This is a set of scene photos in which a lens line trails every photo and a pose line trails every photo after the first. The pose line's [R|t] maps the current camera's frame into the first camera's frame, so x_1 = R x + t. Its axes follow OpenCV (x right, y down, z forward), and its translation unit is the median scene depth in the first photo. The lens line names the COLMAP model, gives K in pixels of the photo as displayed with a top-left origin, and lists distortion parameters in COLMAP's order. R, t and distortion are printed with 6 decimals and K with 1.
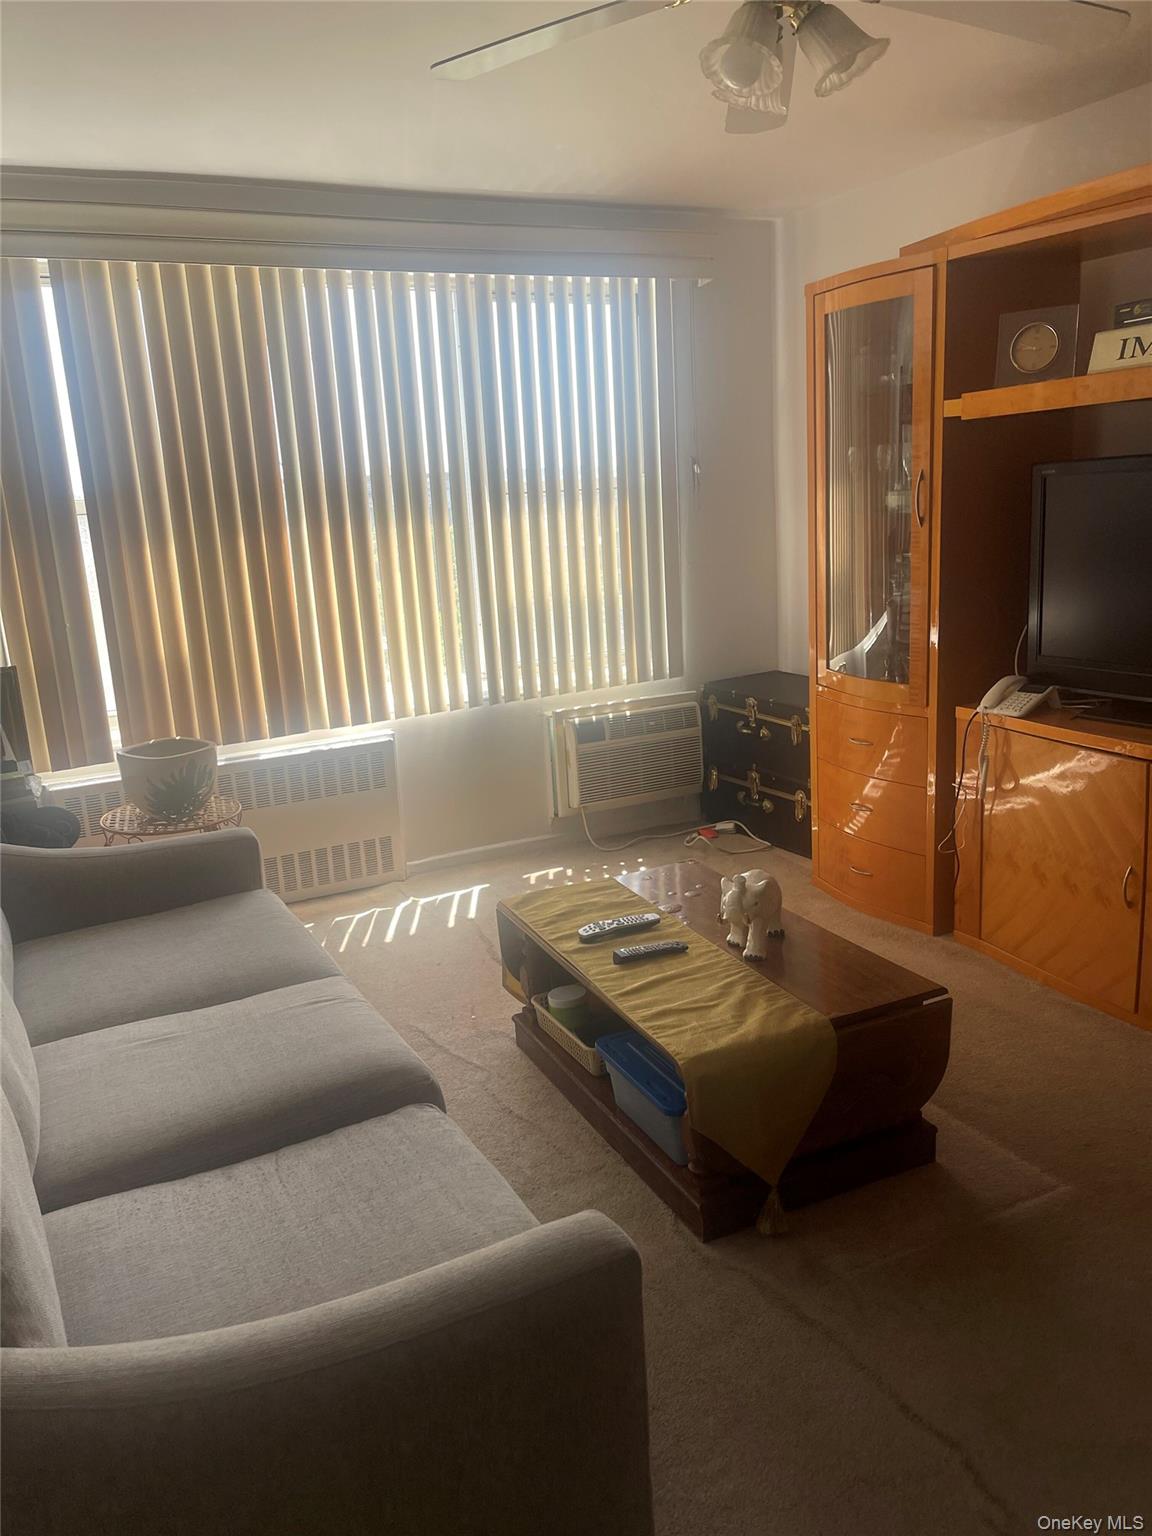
lens RADIAL K [[1144.7, 0, 570.8], [0, 1144.7, 772.8], [0, 0, 1]] dist [0.046769, -0.041227]
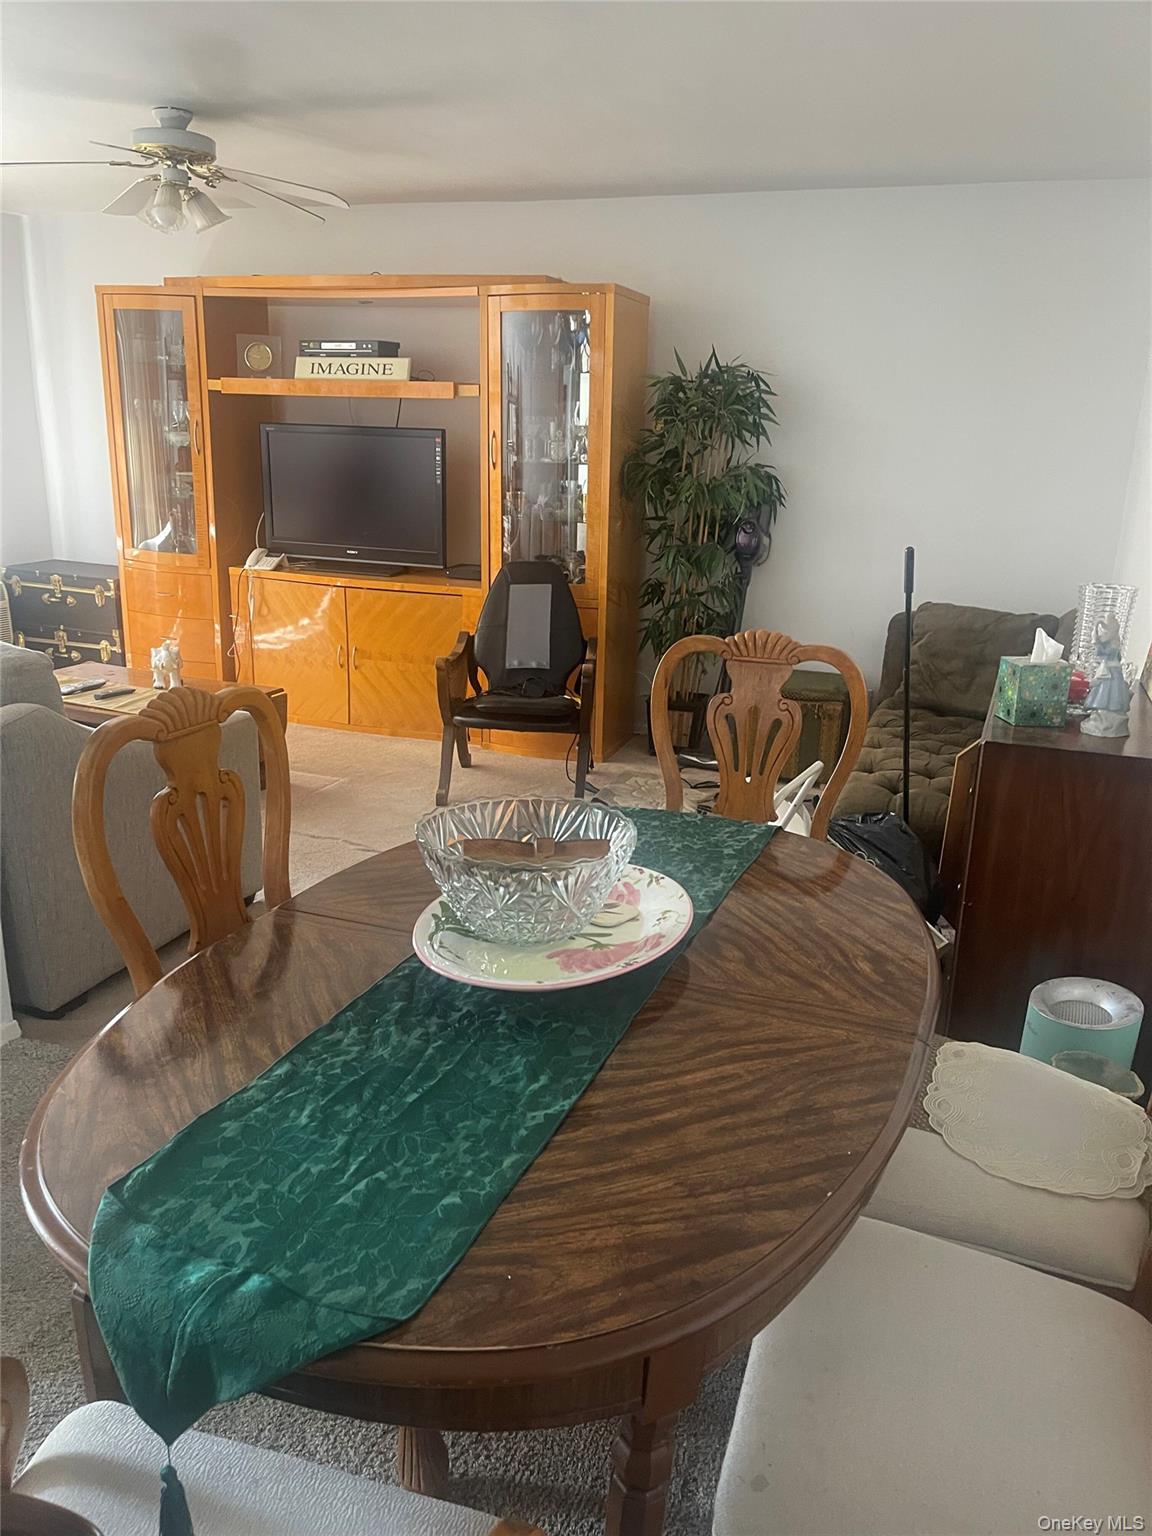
lens RADIAL K [[1144.7, 0, 581.0], [0, 1144.7, 771.2], [0, 0, 1]] dist [0.046769, -0.041227]
pose [[0.721198, -0.116293, 0.682898, -0.479366], [0.088661, 0.993196, 0.075502, 0.158517], [-0.687032, 0.006095, 0.726602, -0.567106]]
